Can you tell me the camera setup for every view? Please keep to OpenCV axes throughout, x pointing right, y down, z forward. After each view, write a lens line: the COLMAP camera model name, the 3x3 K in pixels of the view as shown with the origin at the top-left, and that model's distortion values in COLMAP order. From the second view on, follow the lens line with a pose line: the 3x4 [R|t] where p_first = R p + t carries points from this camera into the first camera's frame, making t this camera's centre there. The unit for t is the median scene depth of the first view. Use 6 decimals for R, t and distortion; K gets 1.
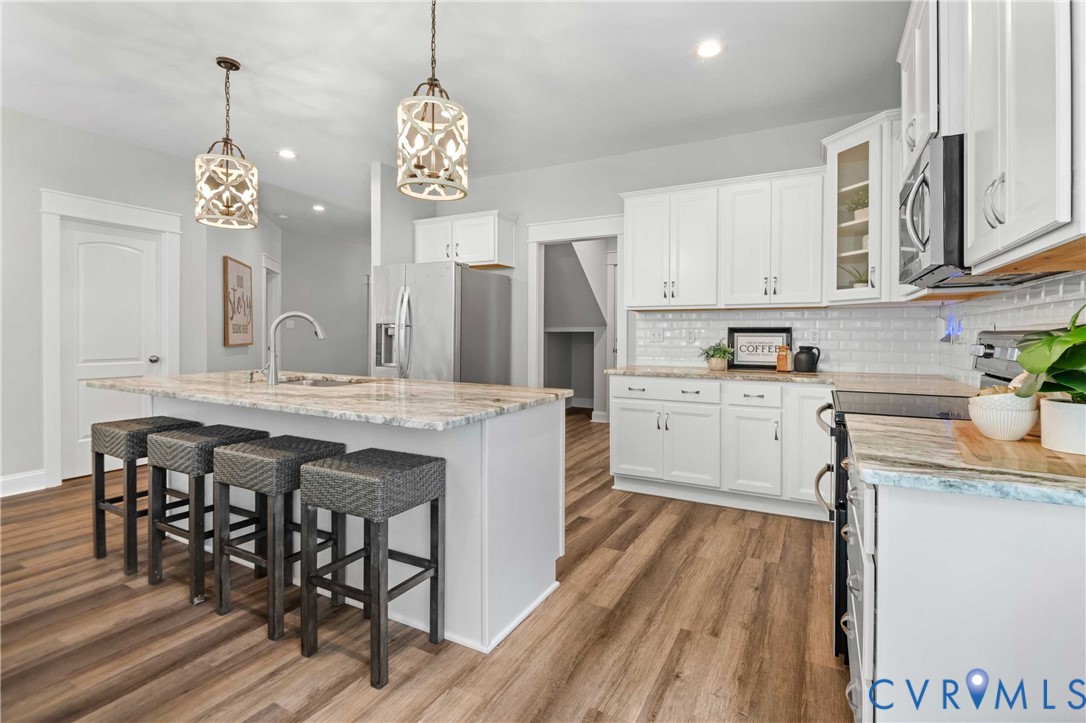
lens RADIAL K [[501.4, 0, 560.5], [0, 501.4, 331.5], [0, 0, 1]] dist [0.001769, 0.000010]
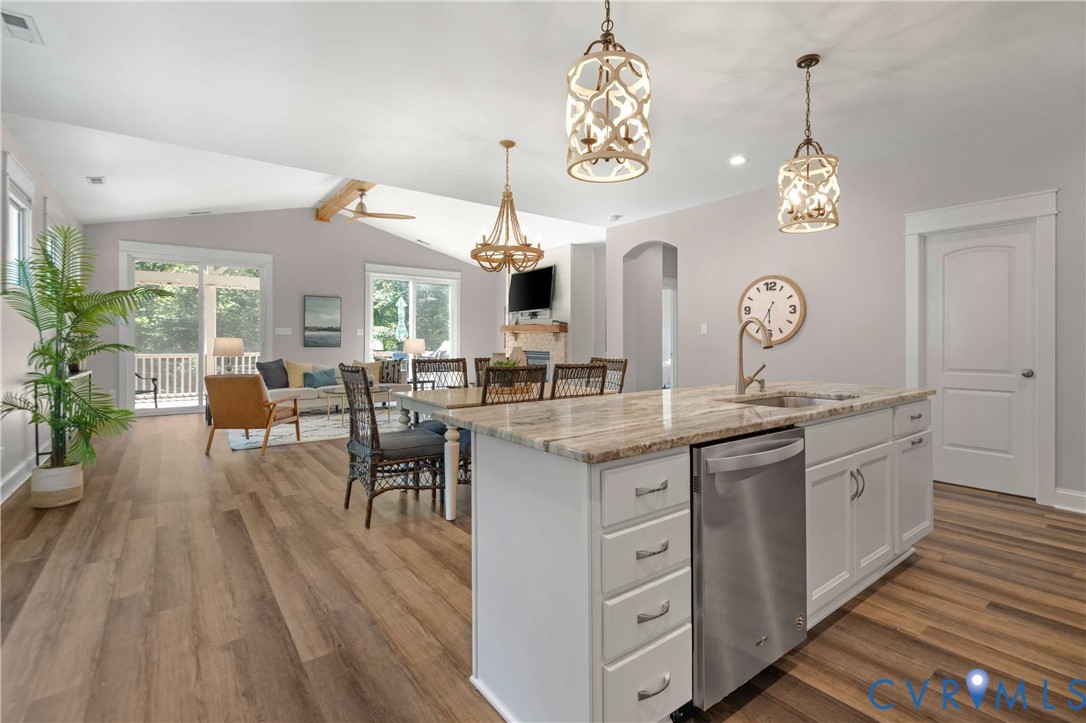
lens RADIAL K [[500.0, 0, 560.4], [0, 500.0, 340.7], [0, 0, 1]] dist [-0.002437, -0.000621]
pose [[-0.414413, -0.004663, -0.910077, 0.347252], [0.000768, 0.999985, -0.005474, 0.005788], [0.910088, -0.002968, -0.414403, 0.837614]]
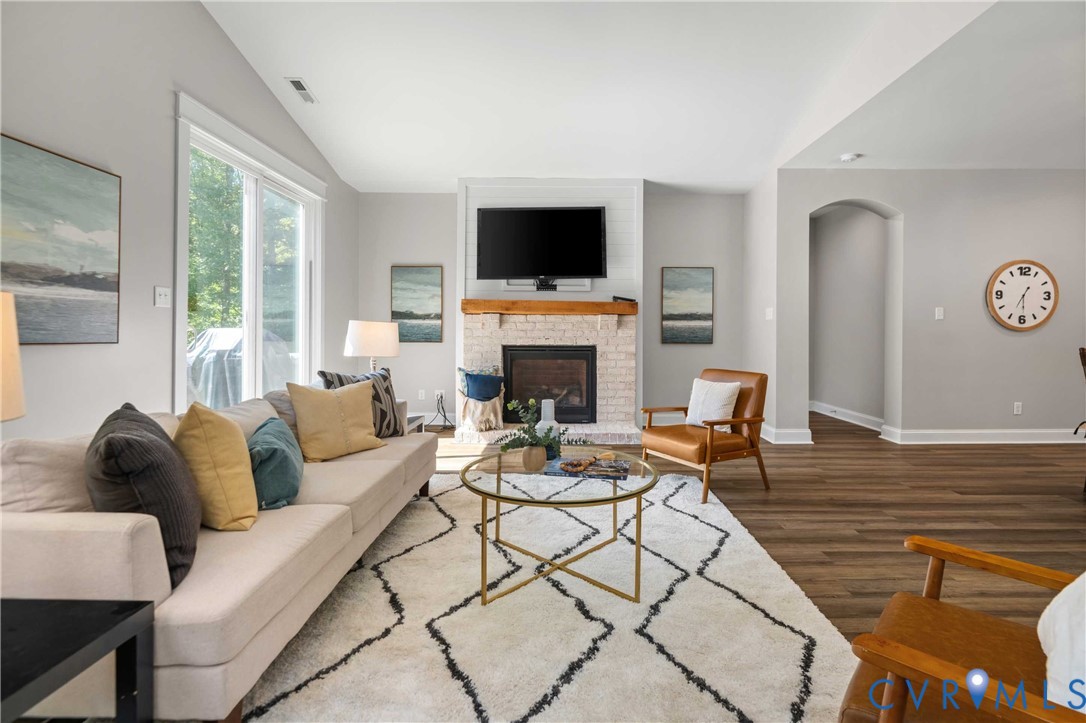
lens RADIAL K [[506.3, 0, 563.5], [0, 506.3, 336.4], [0, 0, 1]] dist [0.001984, -0.001835]
pose [[0.456186, 0.000816, -0.889884, -0.579913], [0.005595, 0.999977, 0.003785, 0.012859], [0.889867, -0.006705, 0.456171, -1.104670]]
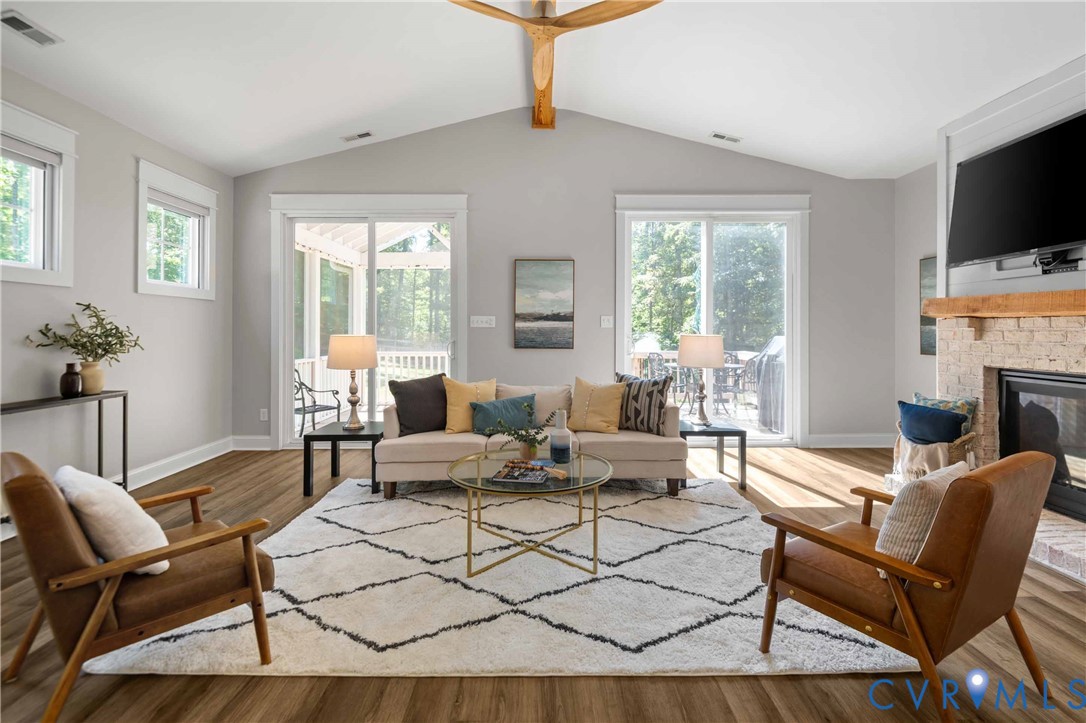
lens RADIAL K [[513.7, 0, 546.2], [0, 513.7, 330.5], [0, 0, 1]] dist [0.001310, -0.000571]
pose [[-0.886188, -0.002653, -0.463319, -0.831328], [0.000486, 0.999978, -0.006656, -0.020387], [0.463326, -0.006124, -0.886166, -0.030423]]
